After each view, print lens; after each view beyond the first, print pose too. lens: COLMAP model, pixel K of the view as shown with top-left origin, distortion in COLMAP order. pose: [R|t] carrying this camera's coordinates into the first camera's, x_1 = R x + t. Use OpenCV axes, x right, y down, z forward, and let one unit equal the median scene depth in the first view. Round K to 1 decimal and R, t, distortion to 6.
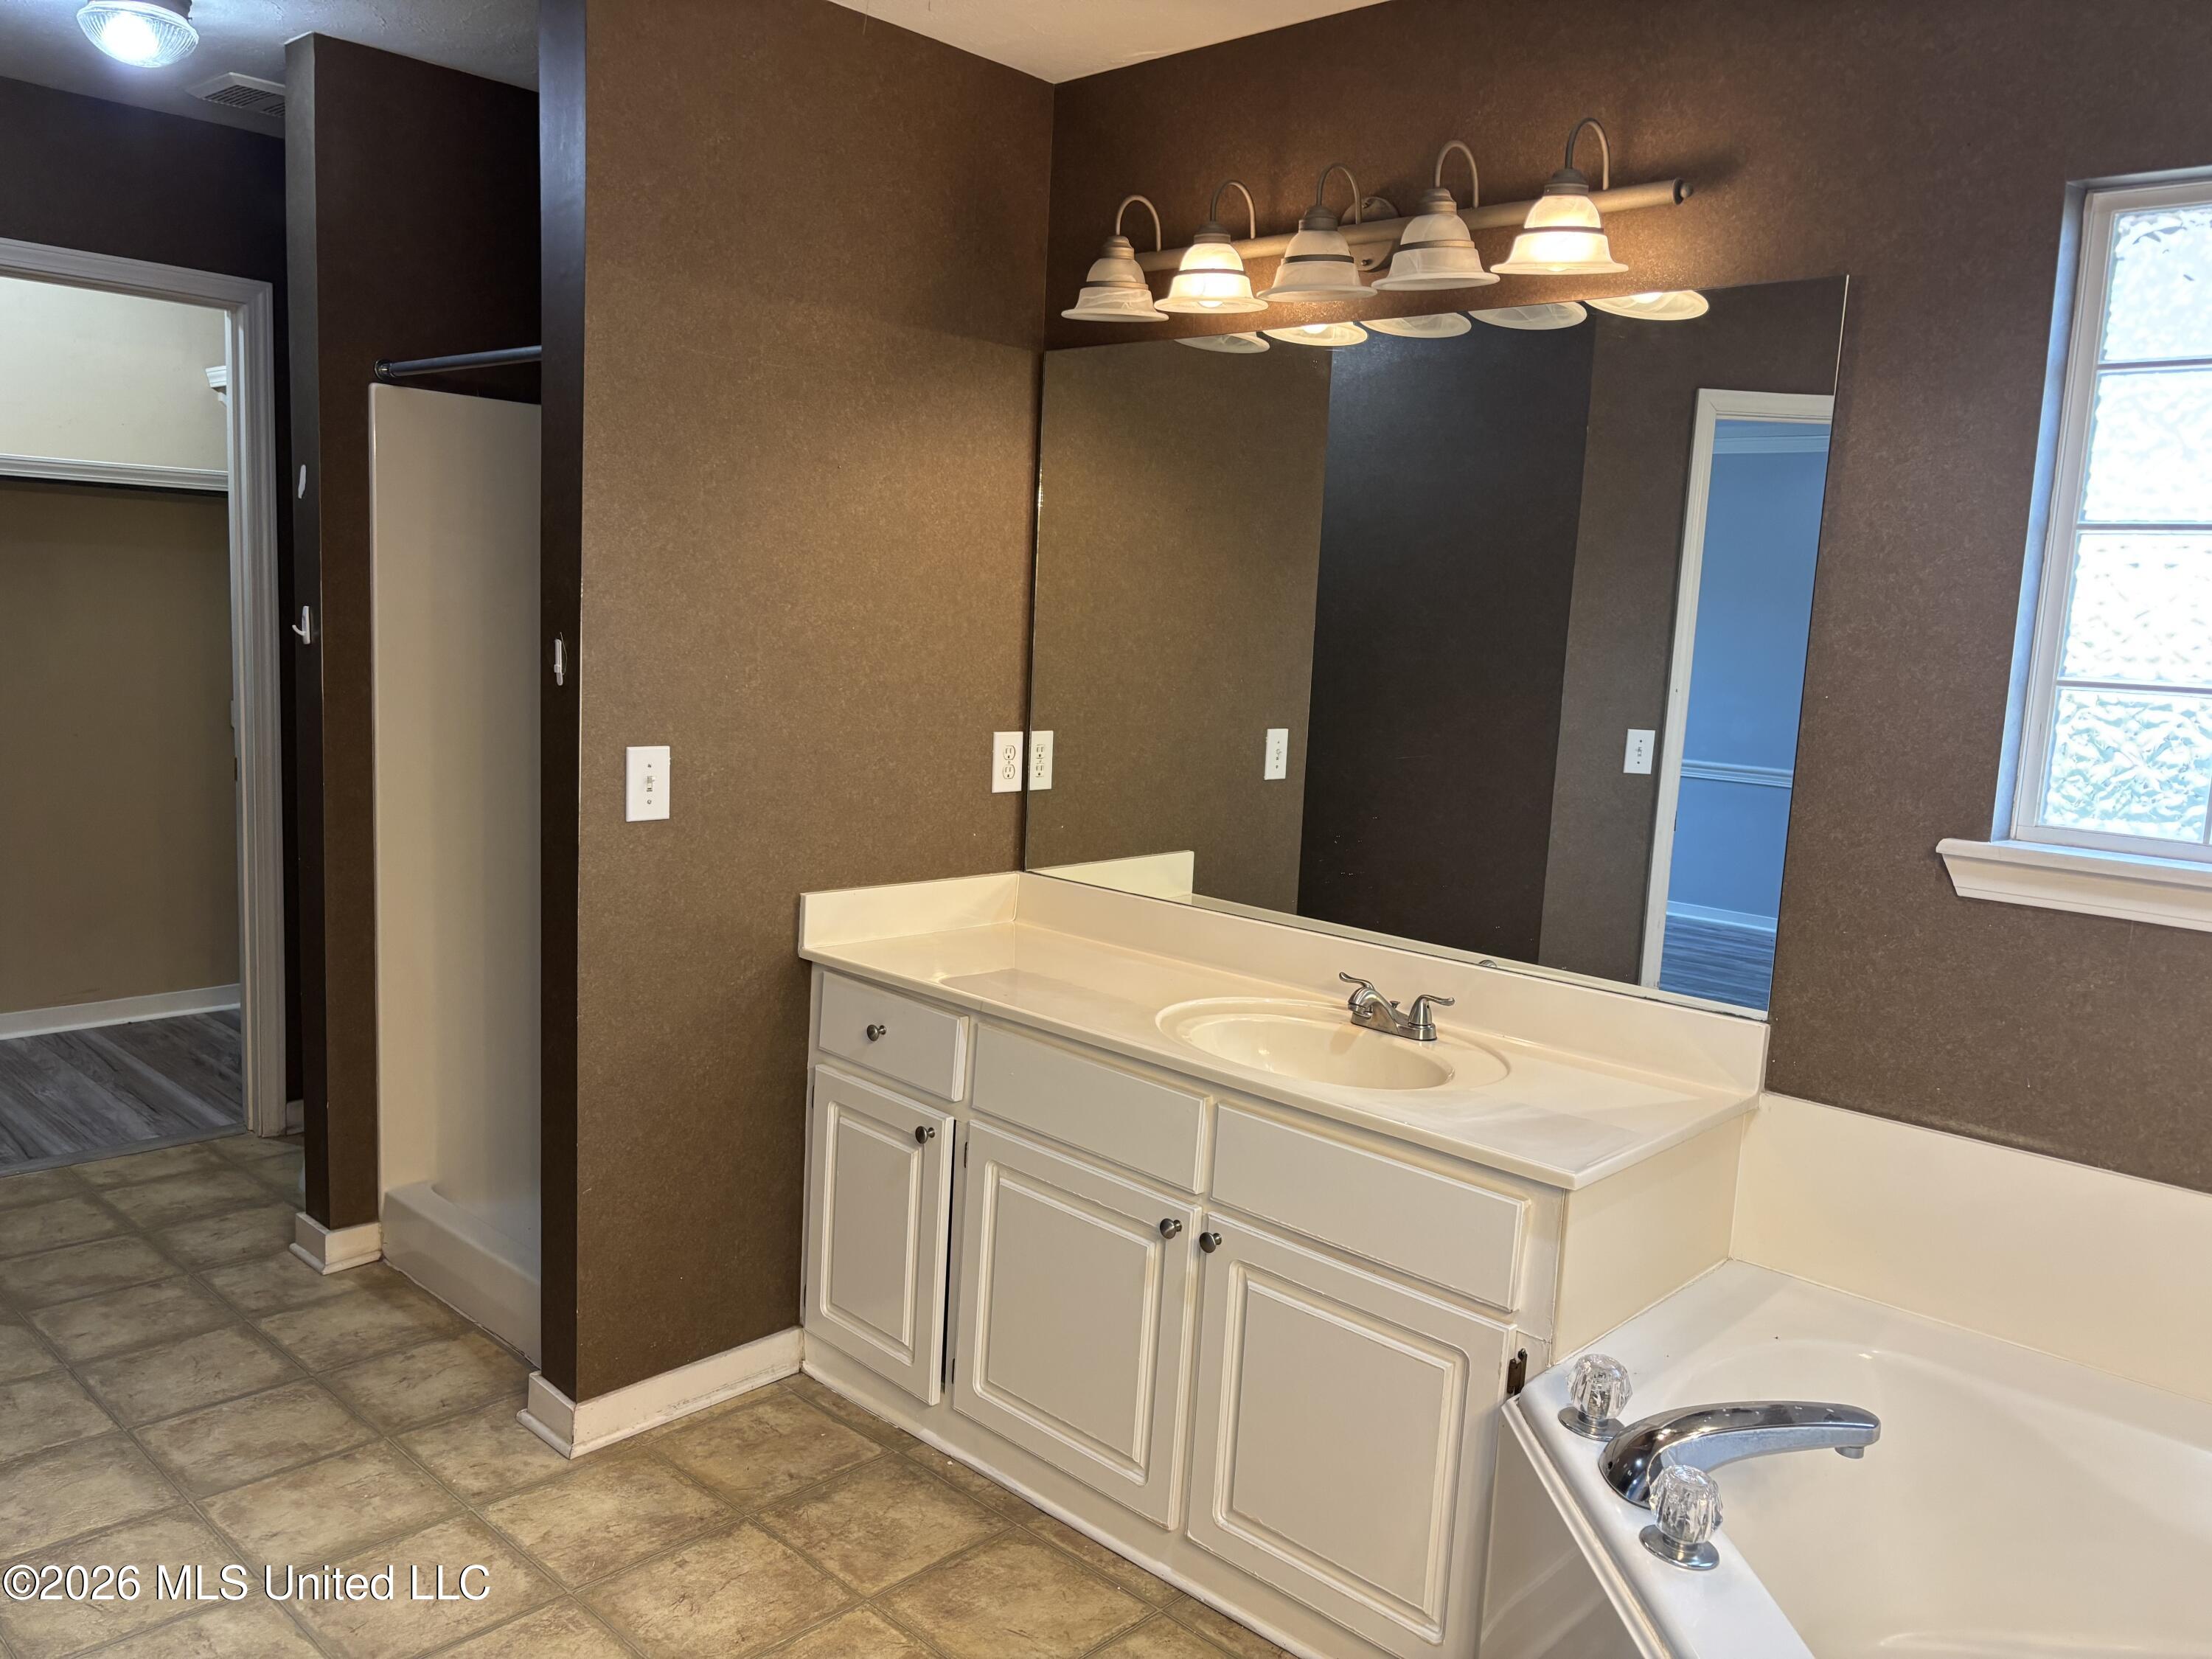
lens RADIAL K [[1679.5, 0, 1106.6], [0, 1679.5, 821.3], [0, 0, 1]] dist [0.055437, -0.056879]
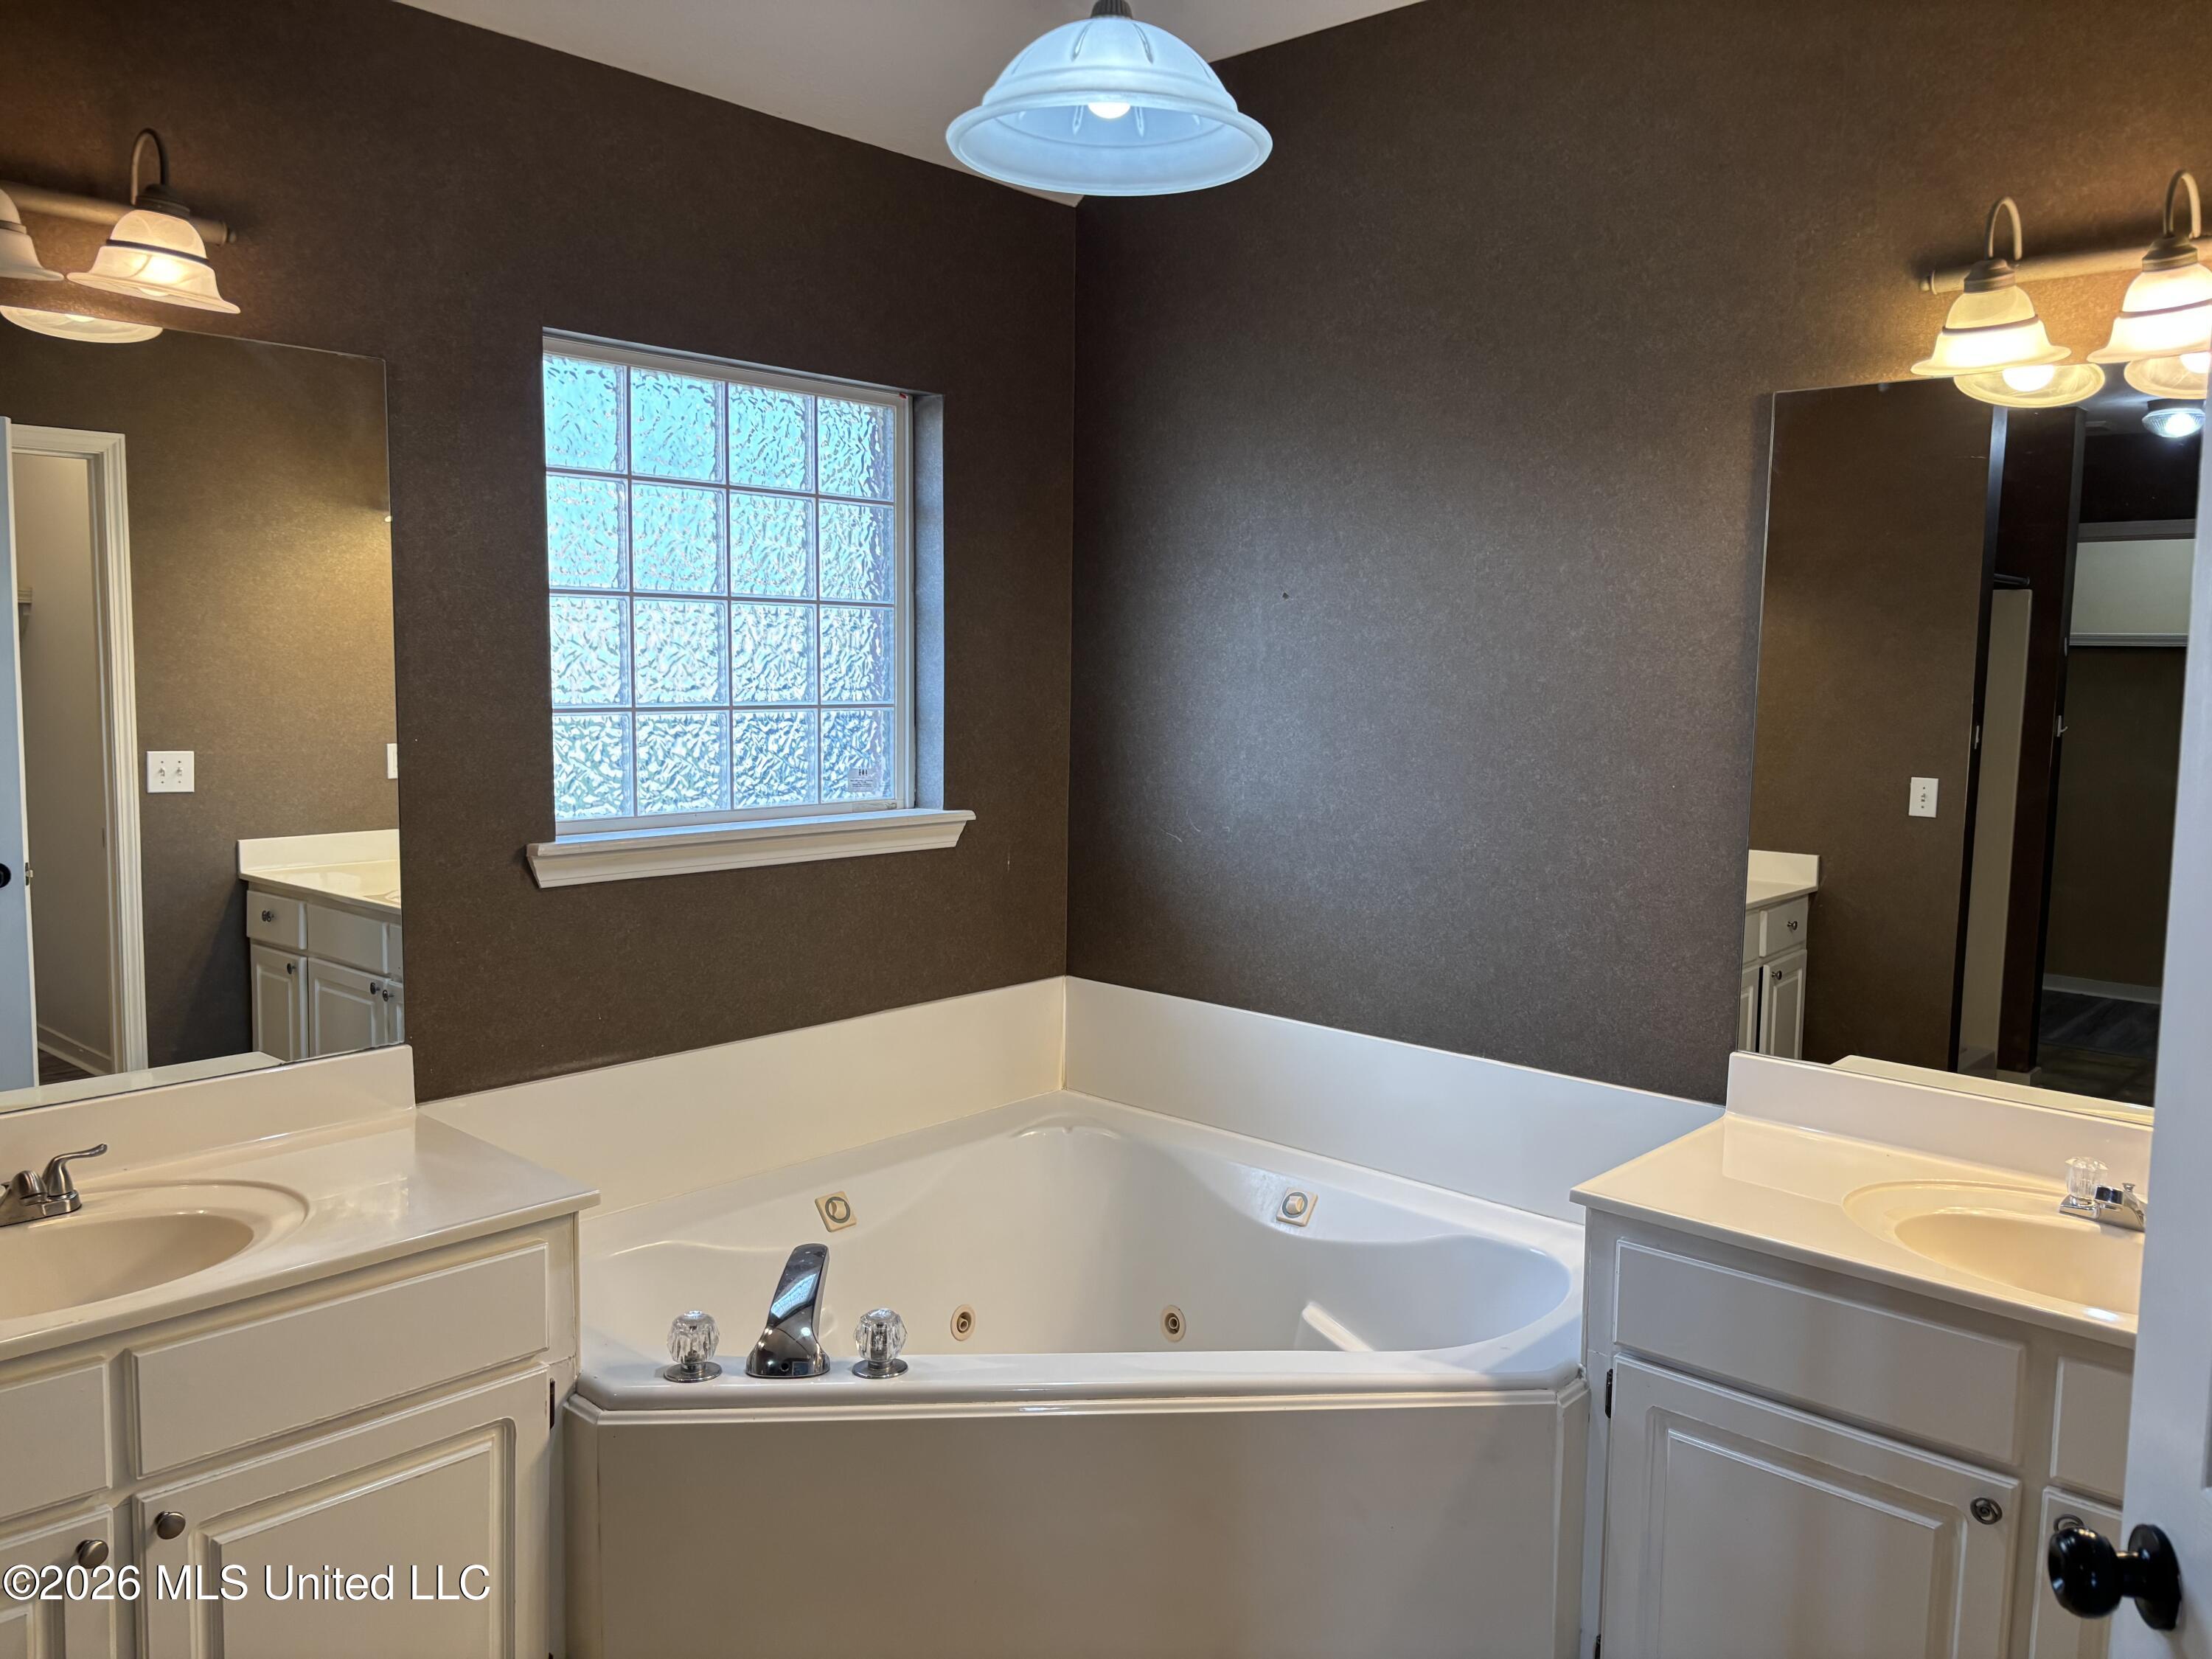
lens RADIAL K [[1679.5, 0, 1112.1], [0, 1679.5, 822.8], [0, 0, 1]] dist [0.055437, -0.056879]
pose [[-0.024993, -0.149672, 0.988420, -0.722007], [0.113645, 0.981894, 0.151557, -0.142772], [-0.993207, 0.116117, -0.007532, 0.591332]]
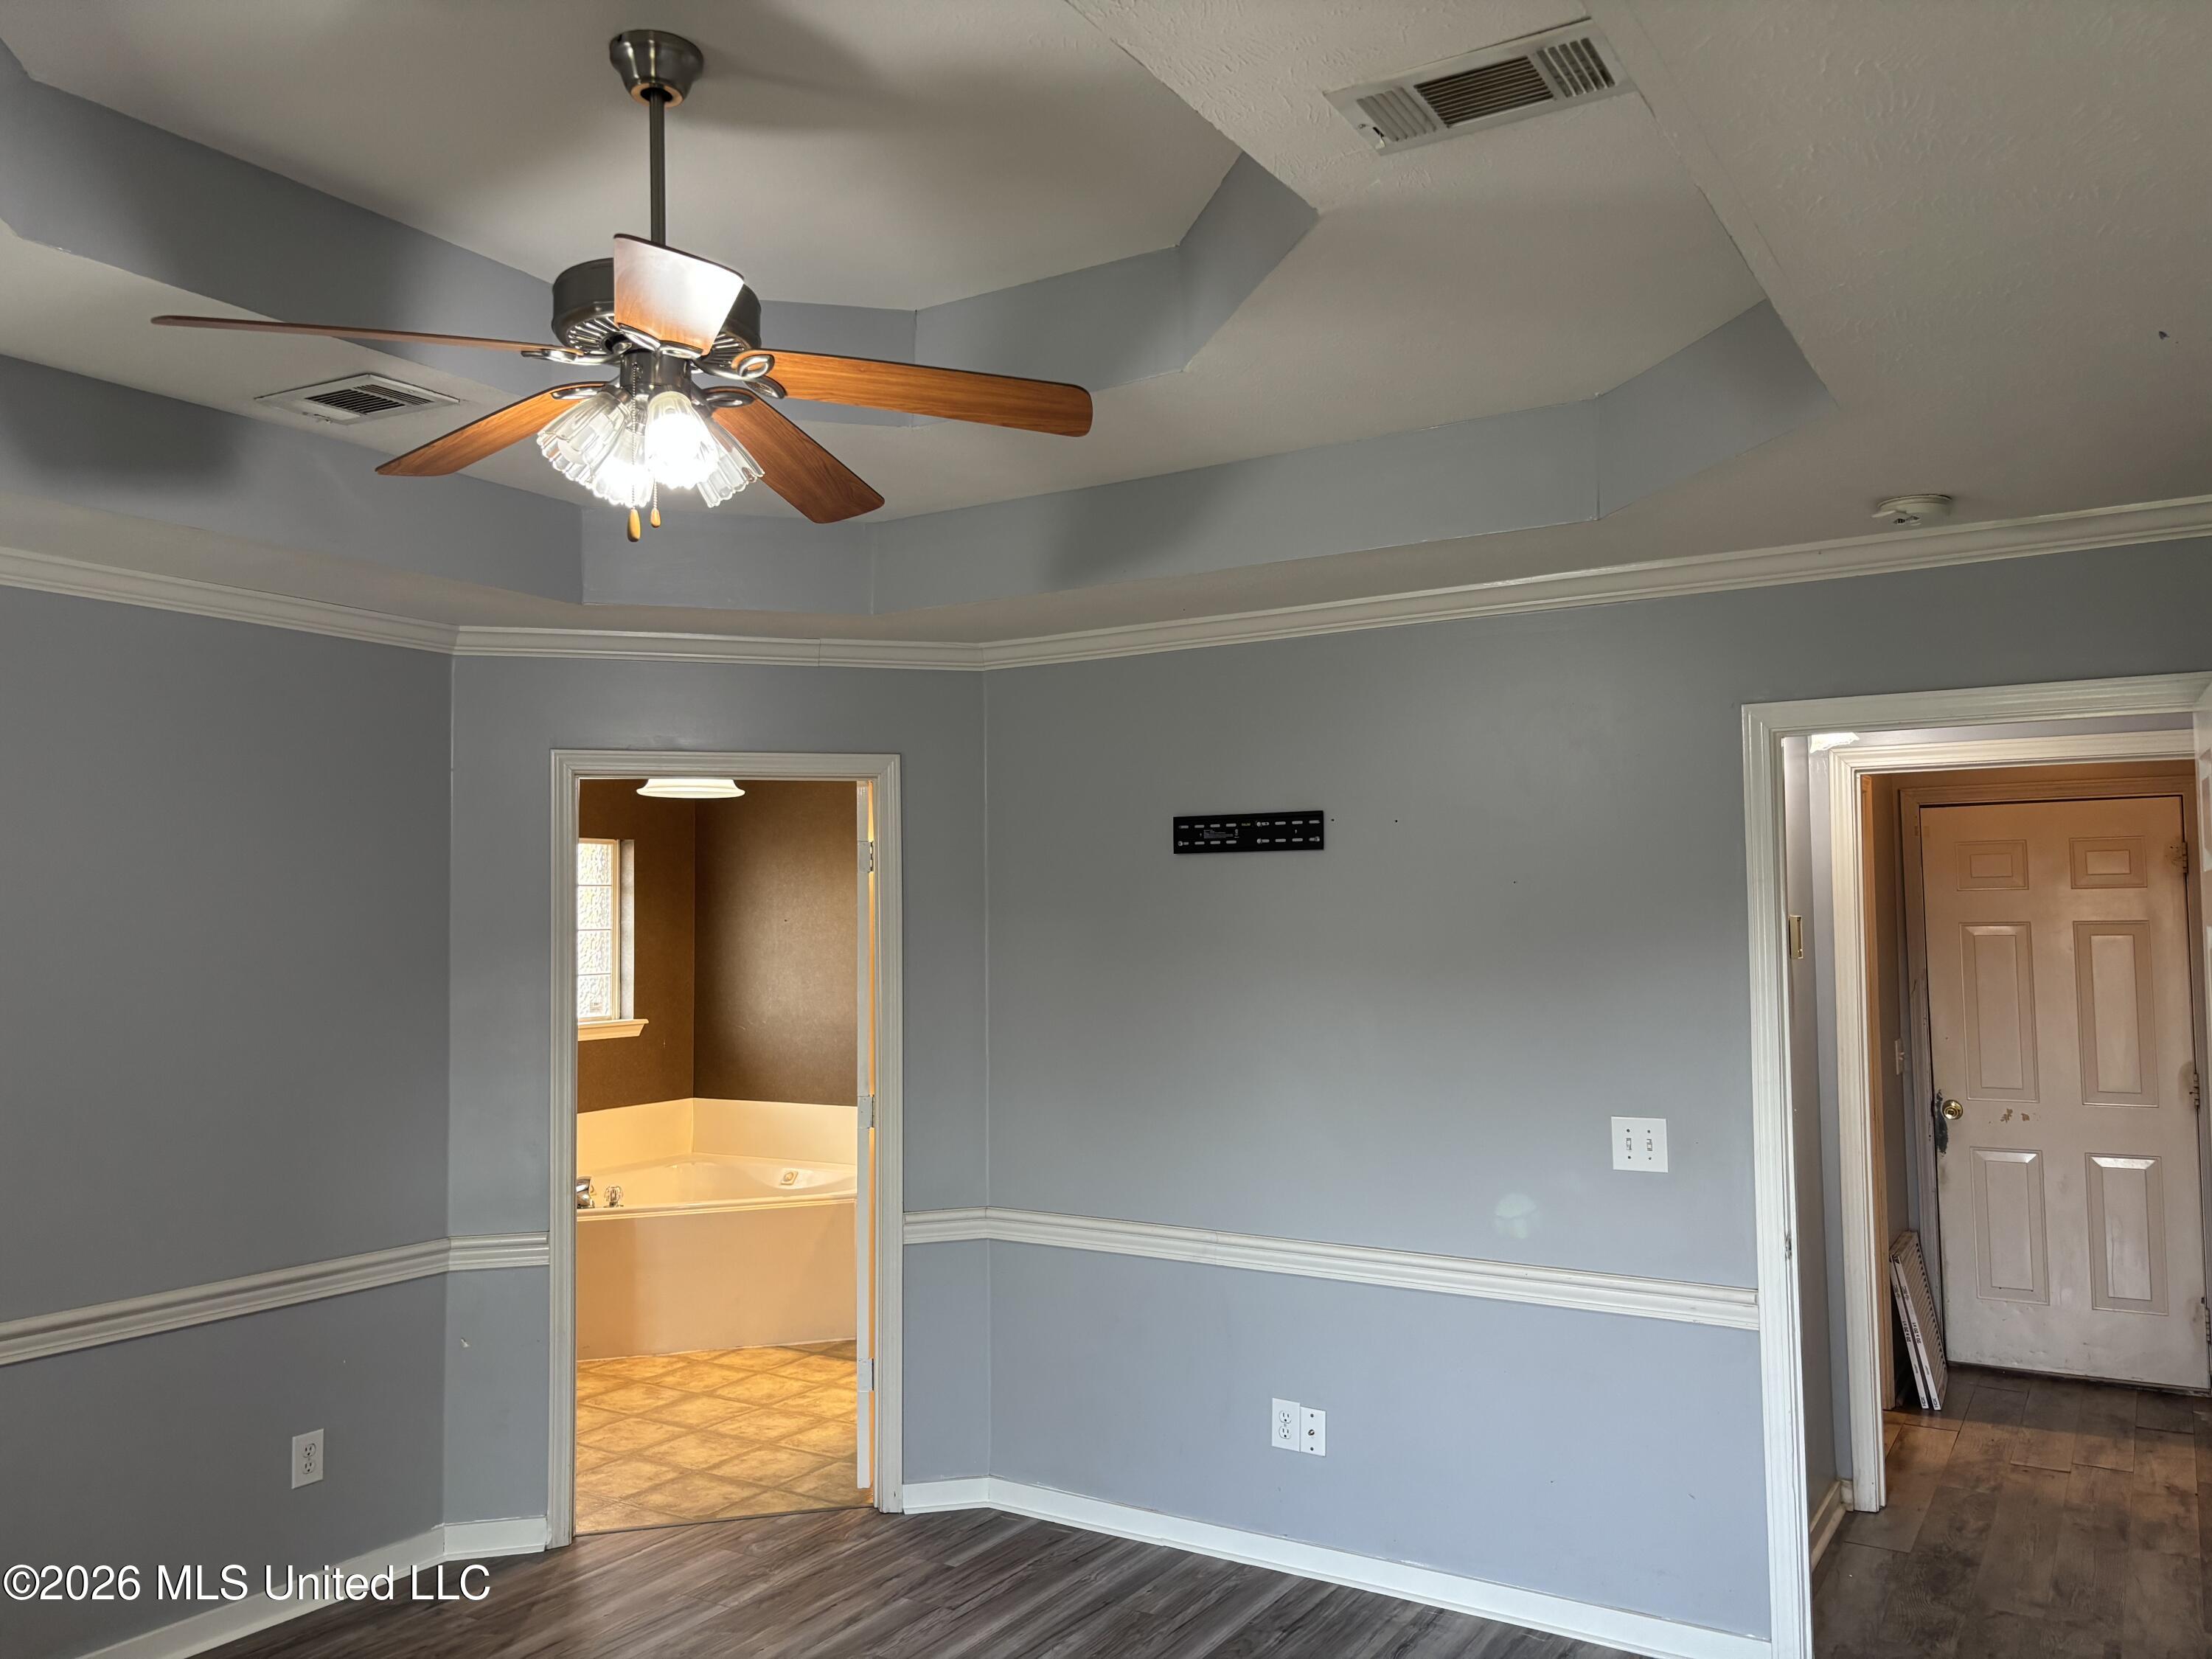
lens RADIAL K [[1679.5, 0, 1113.7], [0, 1679.5, 834.8], [0, 0, 1]] dist [0.055437, -0.056879]
pose [[-0.209048, 0.009502, 0.977859, -2.781106], [0.131239, 0.991179, 0.018425, -0.248449], [-0.969059, 0.132185, -0.208451, 0.449808]]
